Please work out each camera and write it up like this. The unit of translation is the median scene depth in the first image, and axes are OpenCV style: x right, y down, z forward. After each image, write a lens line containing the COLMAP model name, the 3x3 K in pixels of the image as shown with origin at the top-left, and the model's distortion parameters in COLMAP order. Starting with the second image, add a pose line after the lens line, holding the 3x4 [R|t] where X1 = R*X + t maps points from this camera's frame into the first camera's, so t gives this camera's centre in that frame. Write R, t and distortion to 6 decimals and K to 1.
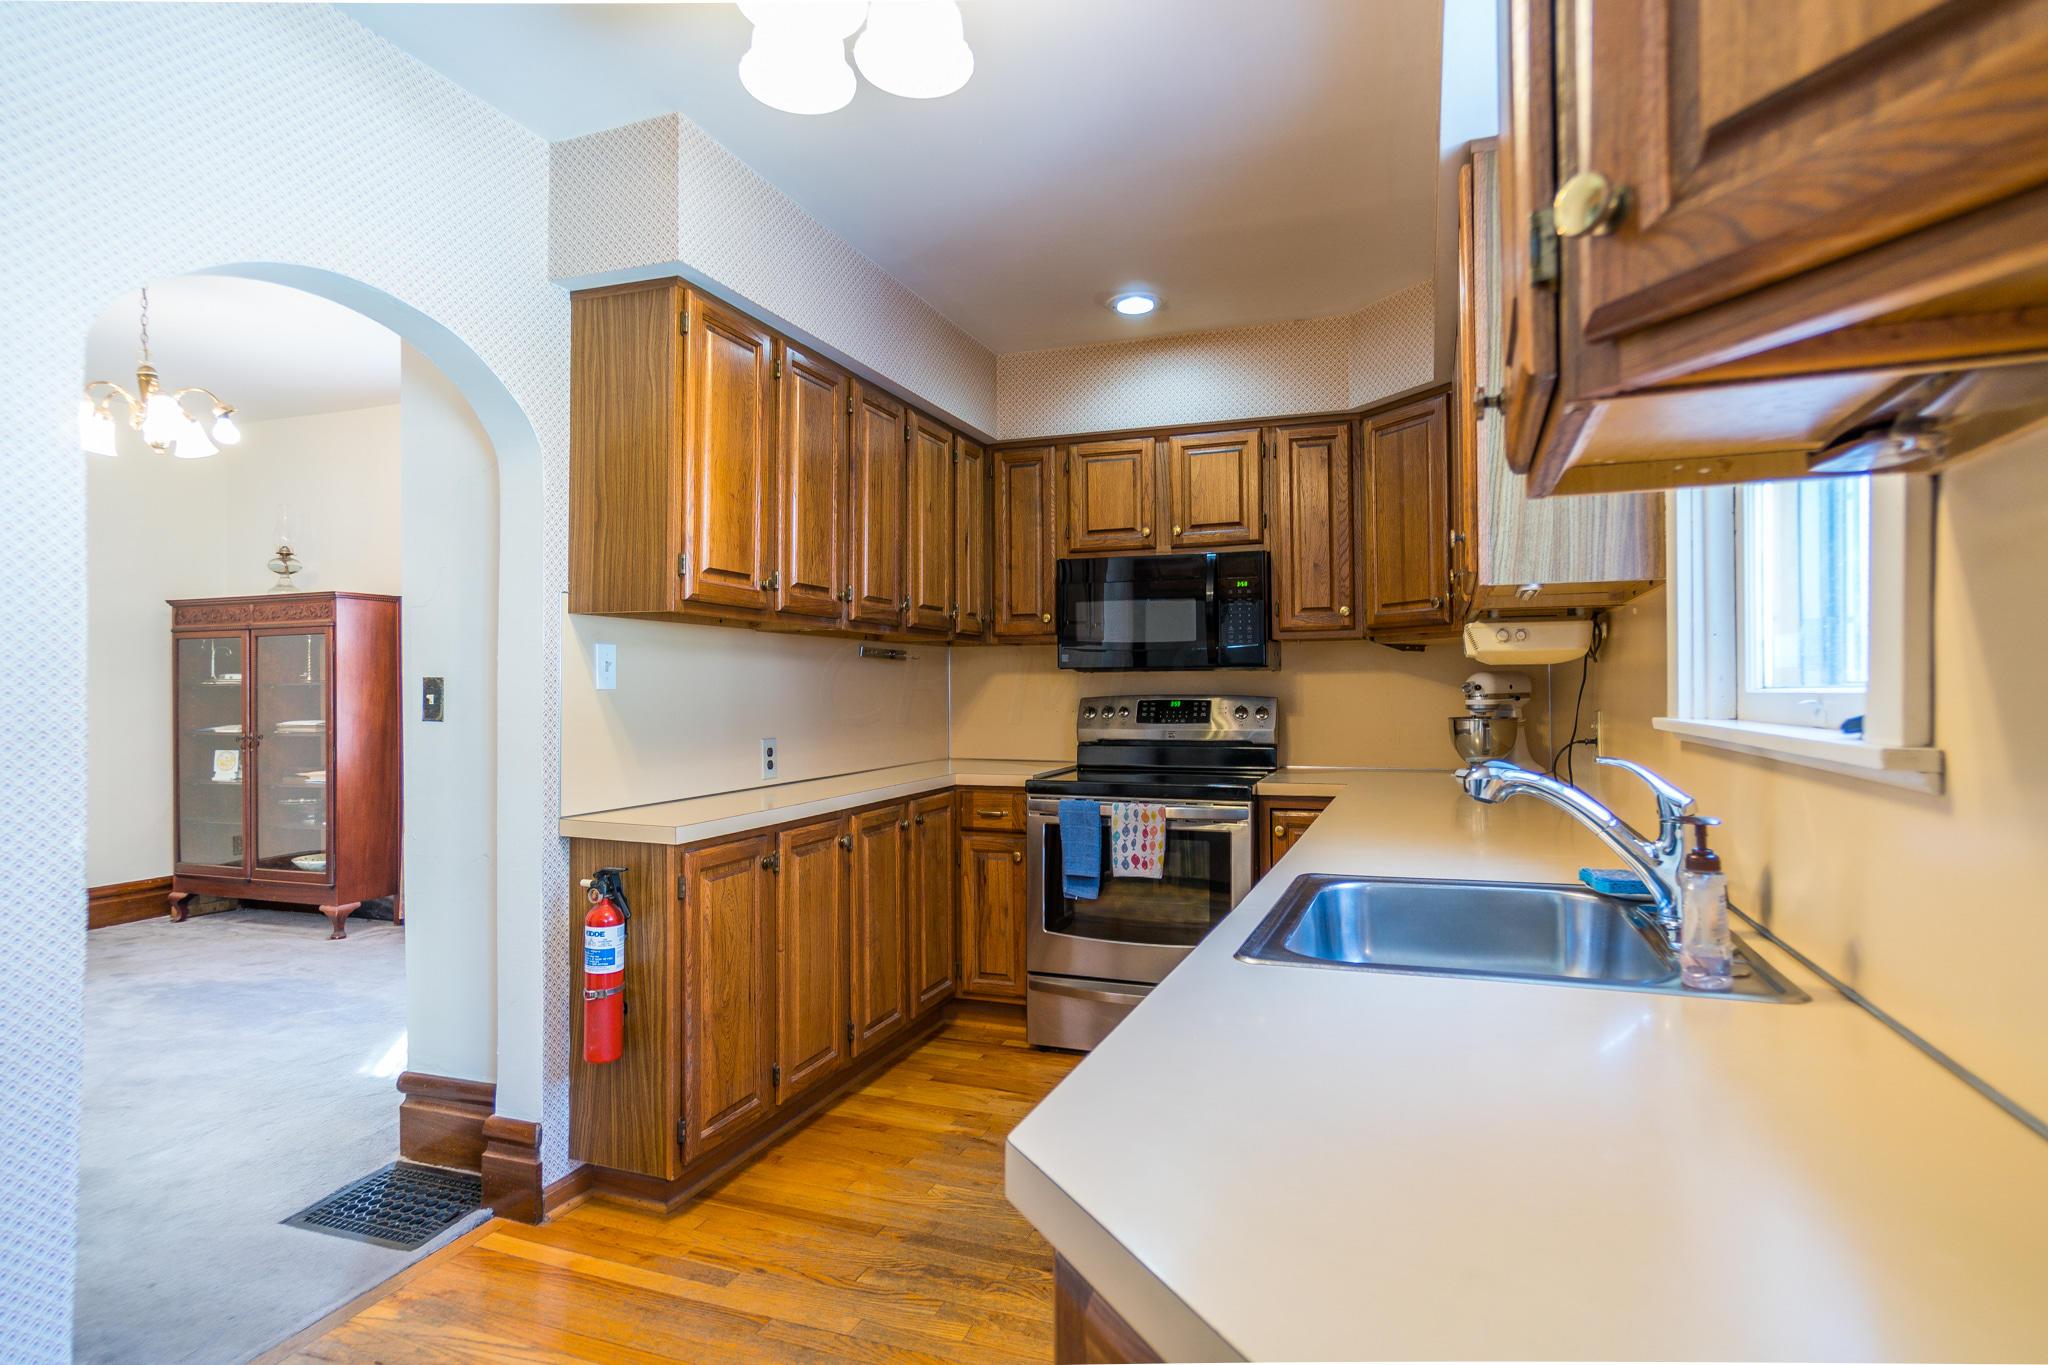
lens RADIAL K [[1092.1, 0, 1028.8], [0, 1092.1, 684.8], [0, 0, 1]] dist [-0.018502, 0.032712]
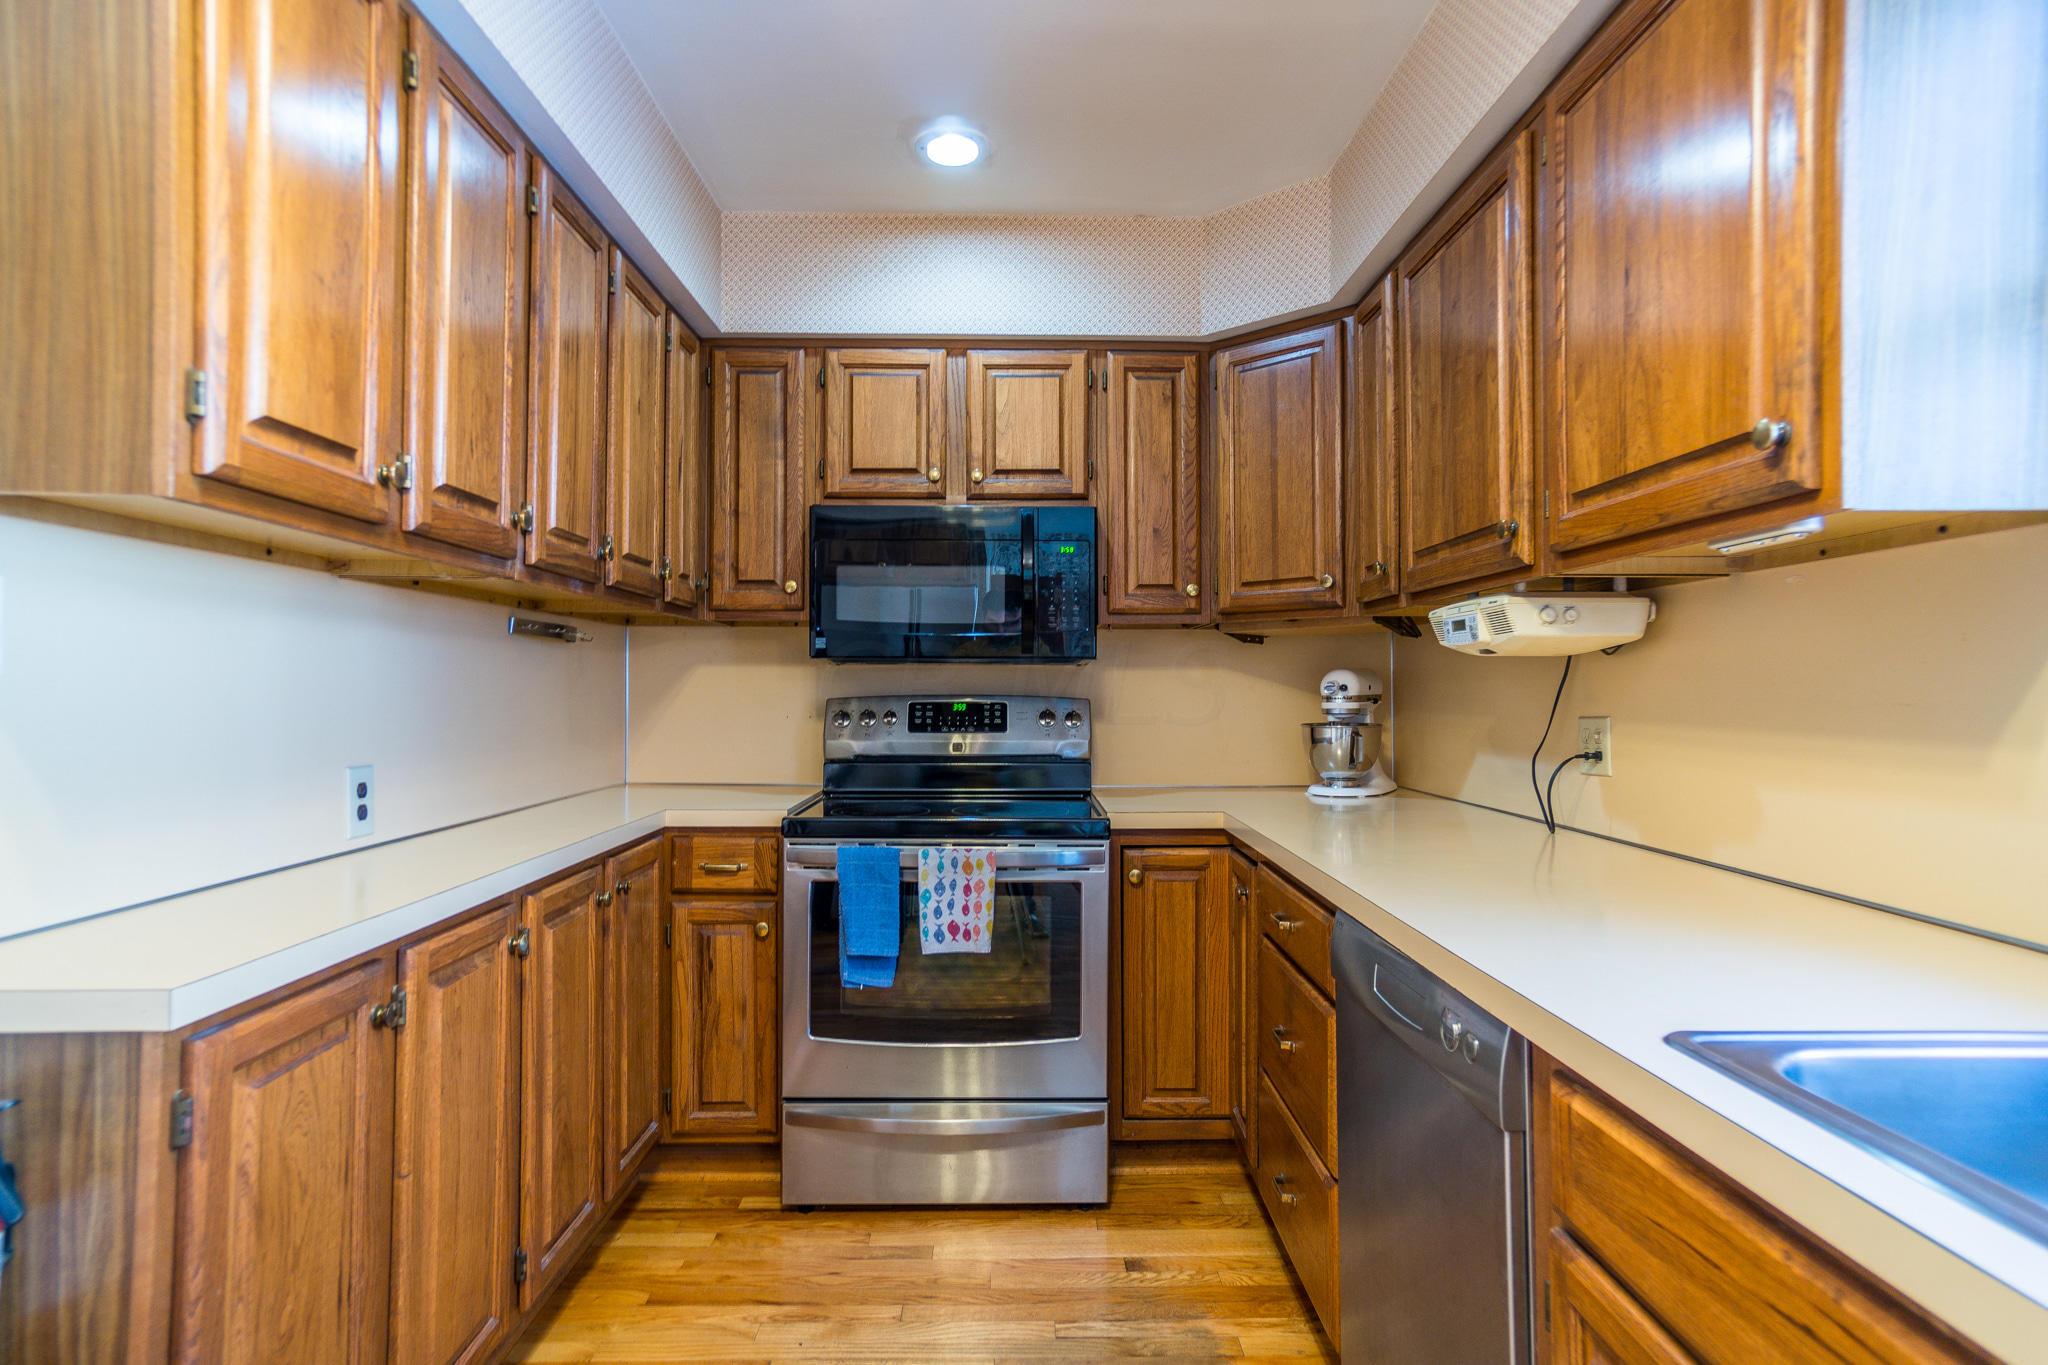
lens RADIAL K [[1092.1, 0, 1027.4], [0, 1092.1, 679.5], [0, 0, 1]] dist [-0.018502, 0.032712]
pose [[0.932422, 0.010488, 0.361220, -0.112864], [-0.007905, 0.999932, -0.008627, 0.005405], [-0.361286, 0.005189, 0.932441, 0.321933]]
